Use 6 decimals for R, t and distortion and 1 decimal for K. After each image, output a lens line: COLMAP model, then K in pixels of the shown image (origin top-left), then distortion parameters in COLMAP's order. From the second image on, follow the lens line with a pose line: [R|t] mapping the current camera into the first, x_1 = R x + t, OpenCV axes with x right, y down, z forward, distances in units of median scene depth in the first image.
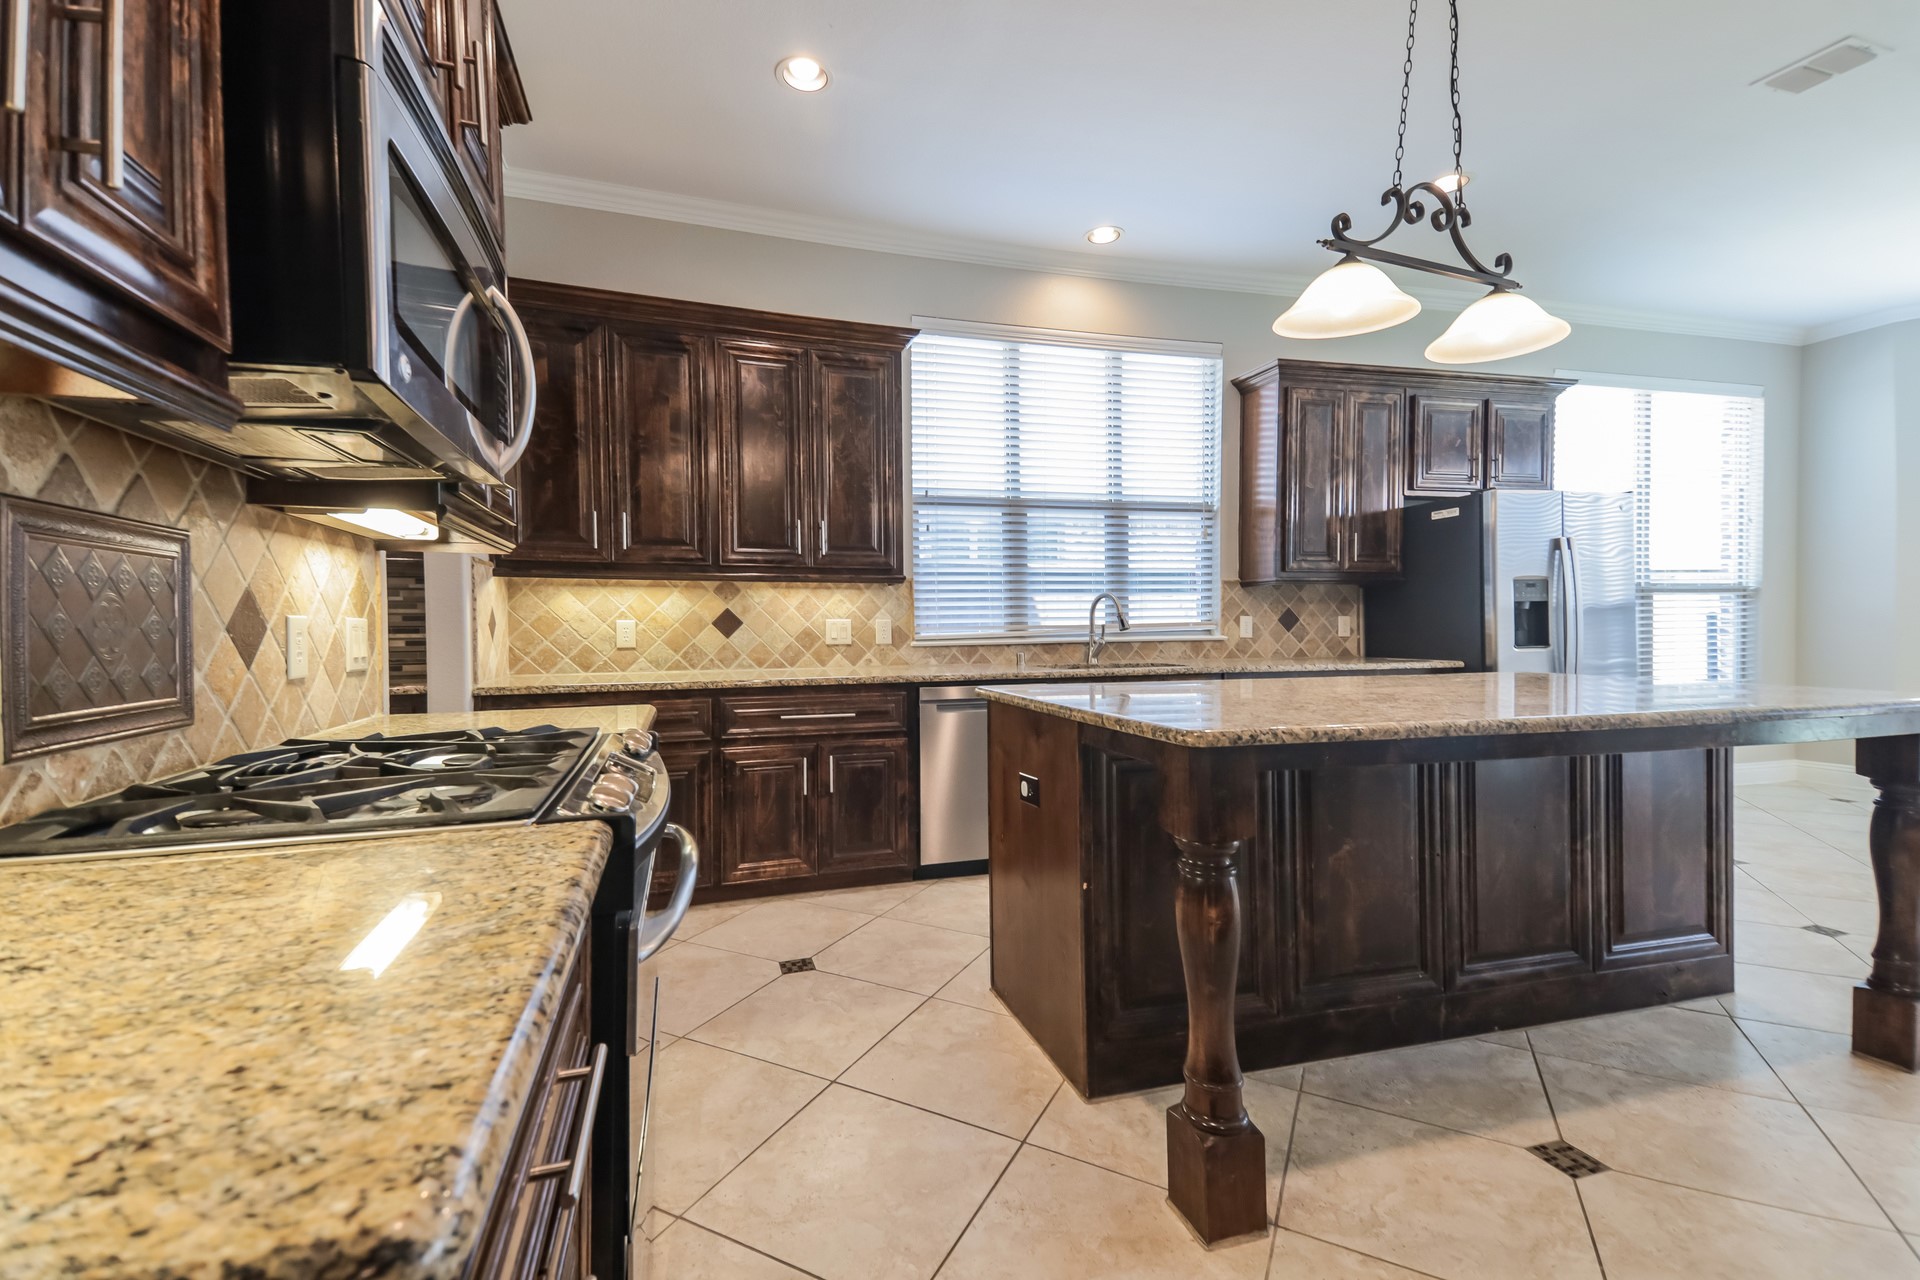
lens RADIAL K [[832.1, 0, 960.0], [0, 832.1, 640.0], [0, 0, 1]] dist [0.128578, 0.000049]
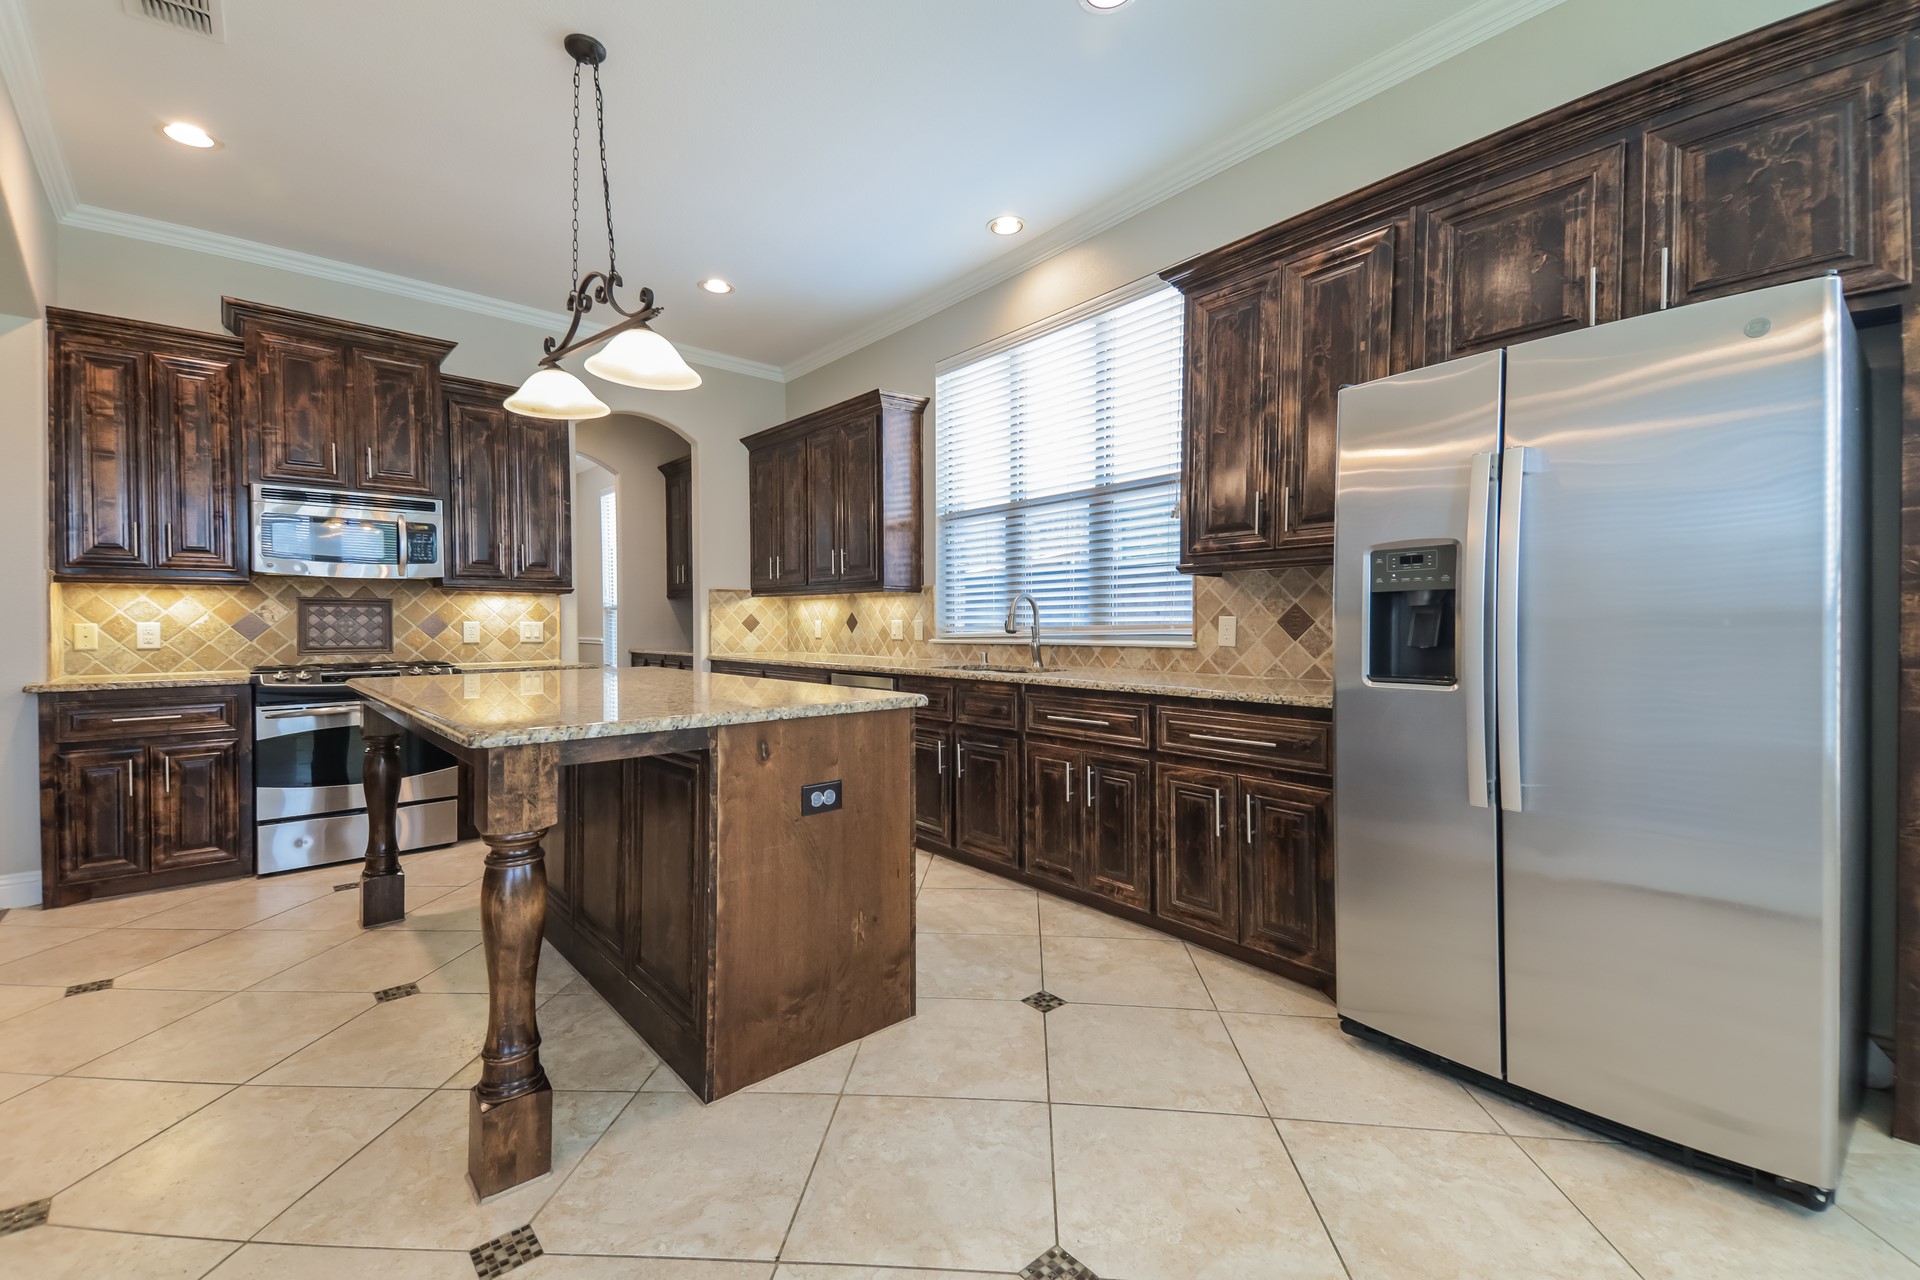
lens RADIAL K [[829.6, 0, 942.3], [0, 829.6, 628.9], [0, 0, 1]] dist [0.127618, -0.052400]
pose [[0.378655, 0.013934, -0.925433, 1.015076], [-0.016761, 0.999826, 0.008196, -0.021565], [0.925386, 0.012407, 0.378823, 0.561035]]
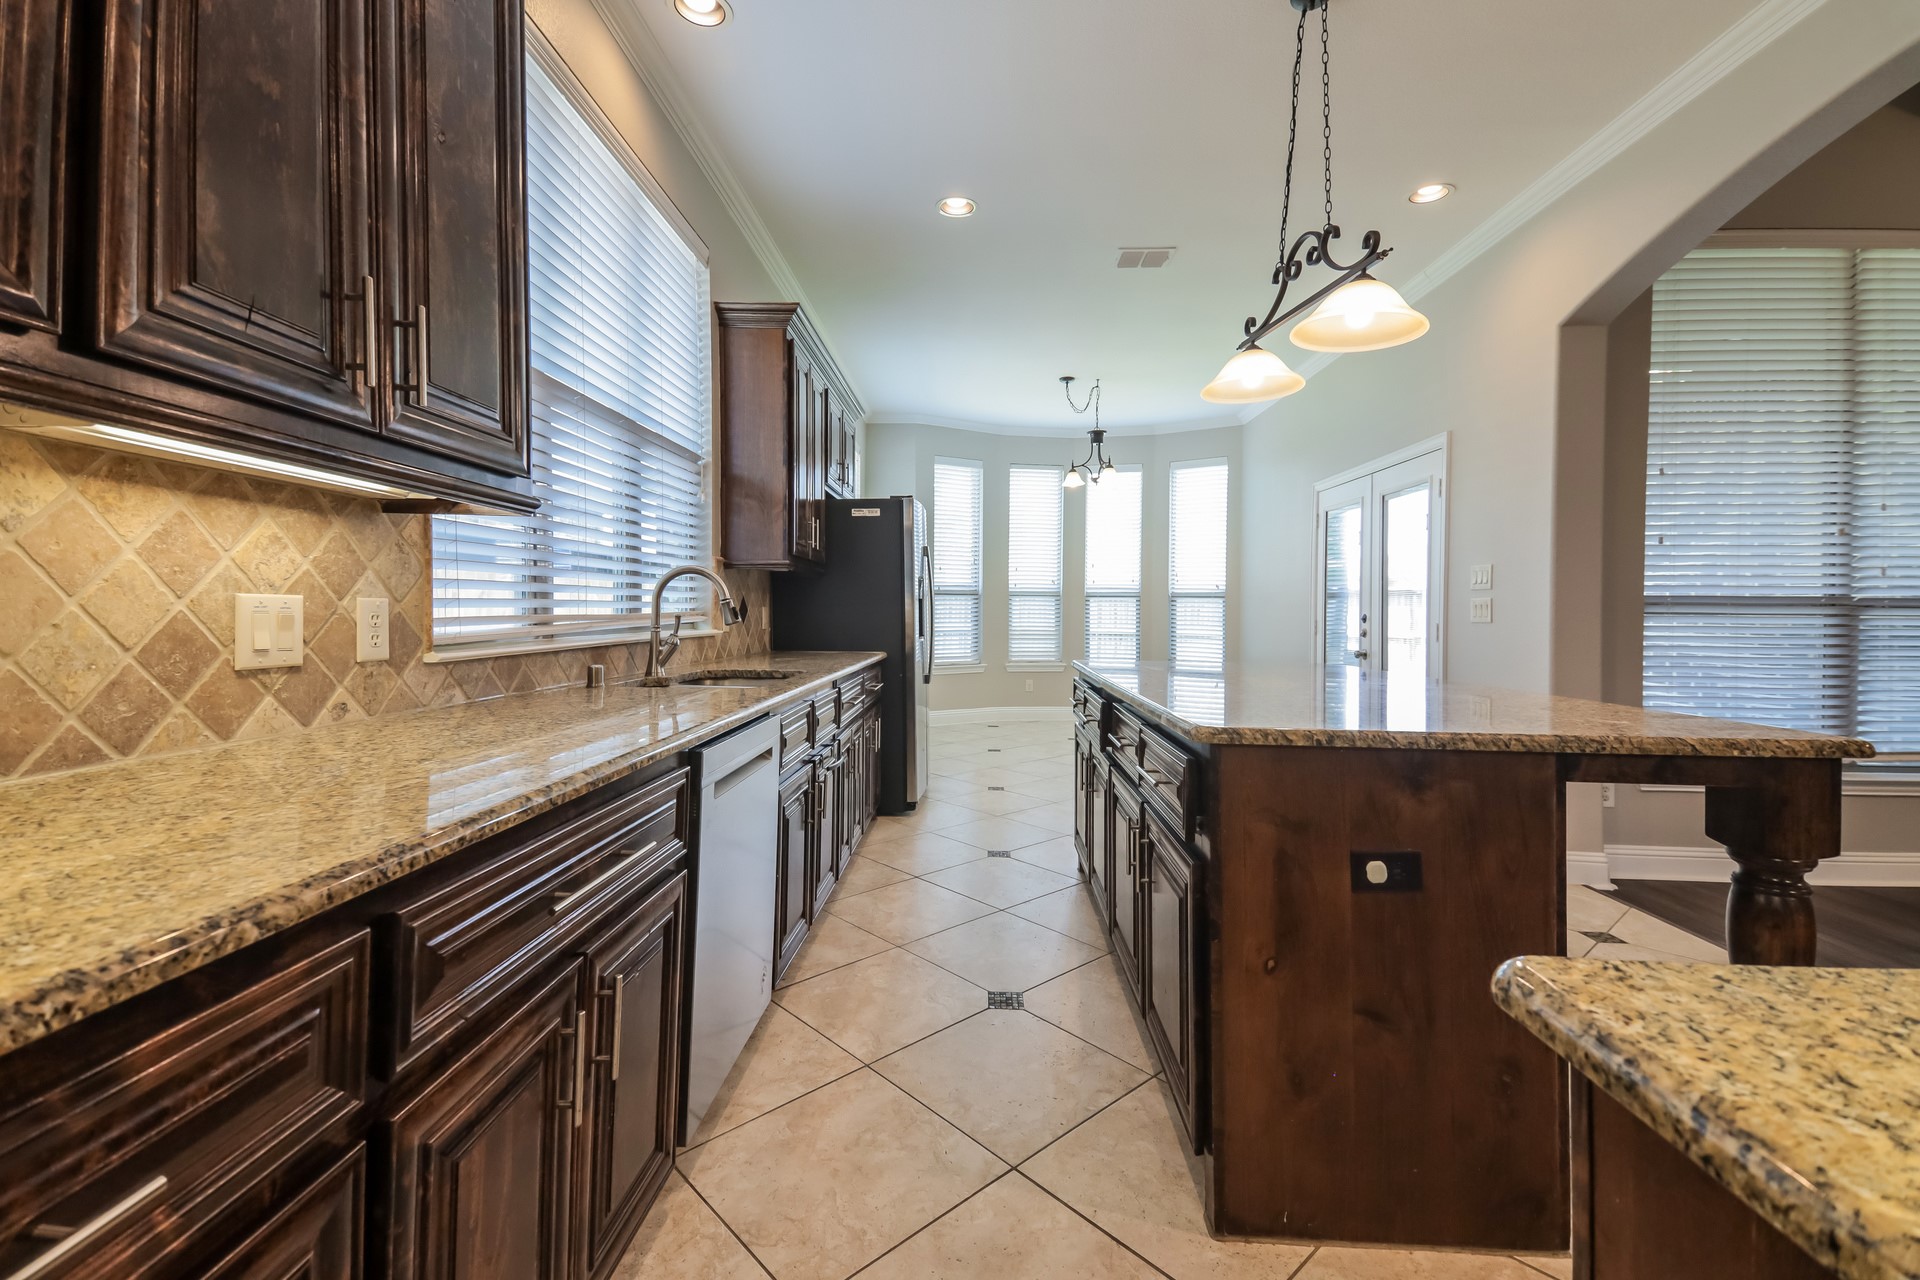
lens RADIAL K [[829.6, 0, 942.3], [0, 829.6, 628.9], [0, 0, 1]] dist [0.127618, -0.052400]
pose [[0.341040, -0.006914, 0.940023, -0.370836], [0.003951, 0.999975, 0.005921, -0.011271], [-0.940040, 0.001695, 0.341059, 0.600181]]
